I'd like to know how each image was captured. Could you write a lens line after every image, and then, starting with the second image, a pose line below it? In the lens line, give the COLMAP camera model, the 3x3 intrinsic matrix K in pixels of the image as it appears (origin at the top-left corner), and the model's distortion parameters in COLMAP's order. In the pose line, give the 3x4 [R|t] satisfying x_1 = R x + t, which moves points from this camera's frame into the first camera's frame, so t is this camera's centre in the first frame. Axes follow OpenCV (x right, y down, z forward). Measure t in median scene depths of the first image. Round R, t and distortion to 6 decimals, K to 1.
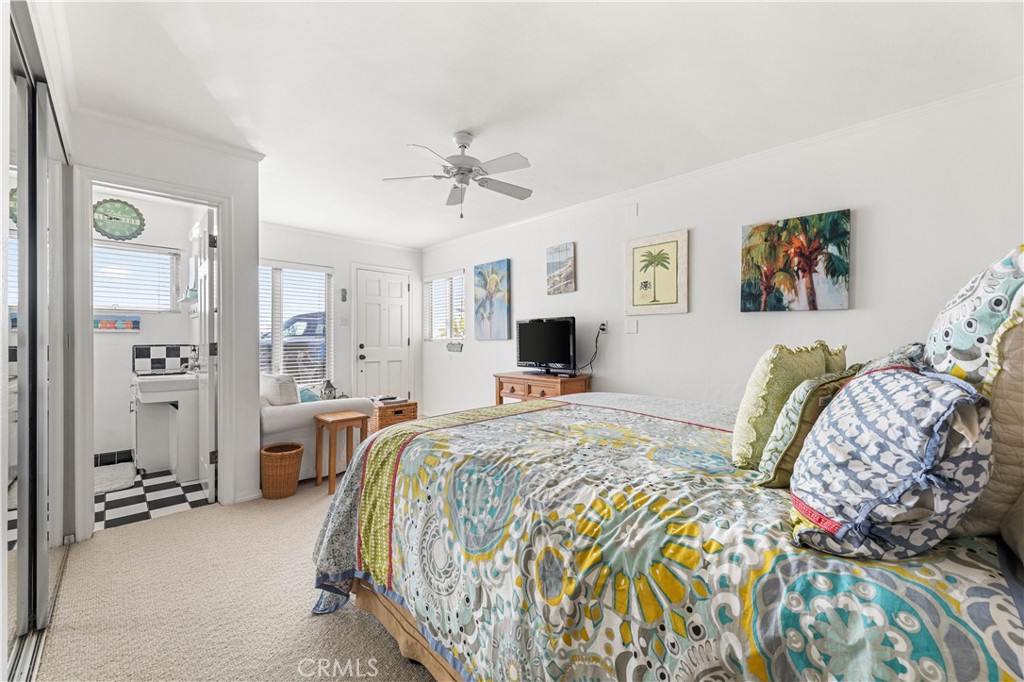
lens RADIAL K [[420.7, 0, 514.5], [0, 420.7, 339.1], [0, 0, 1]] dist [-0.001328, 0.000705]
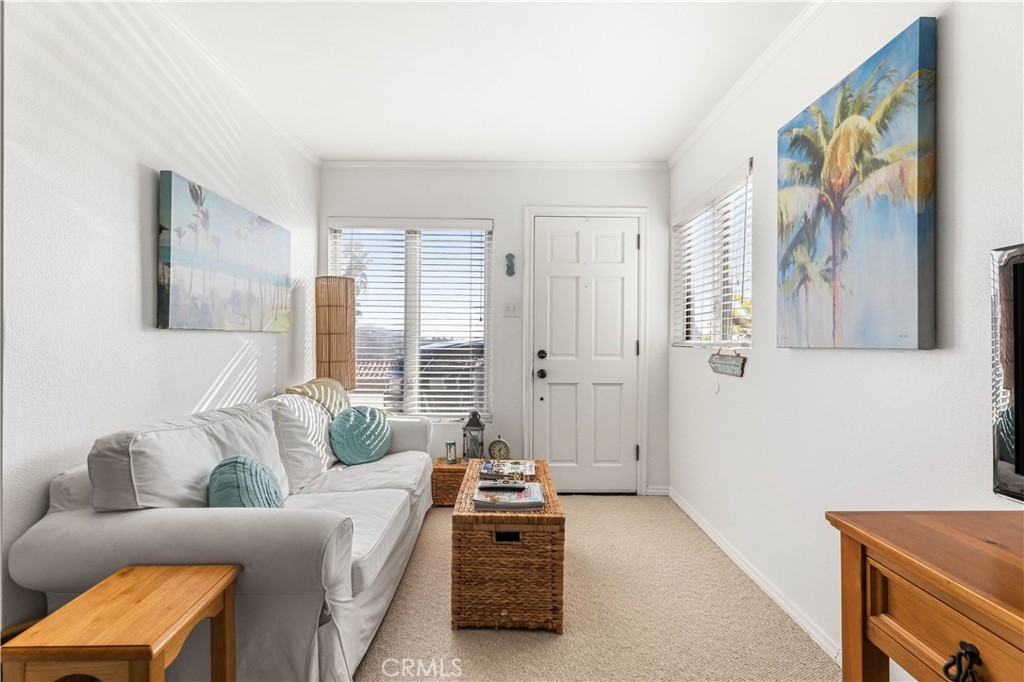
lens RADIAL K [[420.7, 0, 494.9], [0, 420.7, 343.3], [0, 0, 1]] dist [-0.001328, 0.000705]
pose [[0.712093, 0.011843, -0.701985, -0.018577], [-0.010120, 0.999927, 0.006604, -0.000976], [0.702012, 0.002402, 0.712161, 0.602737]]
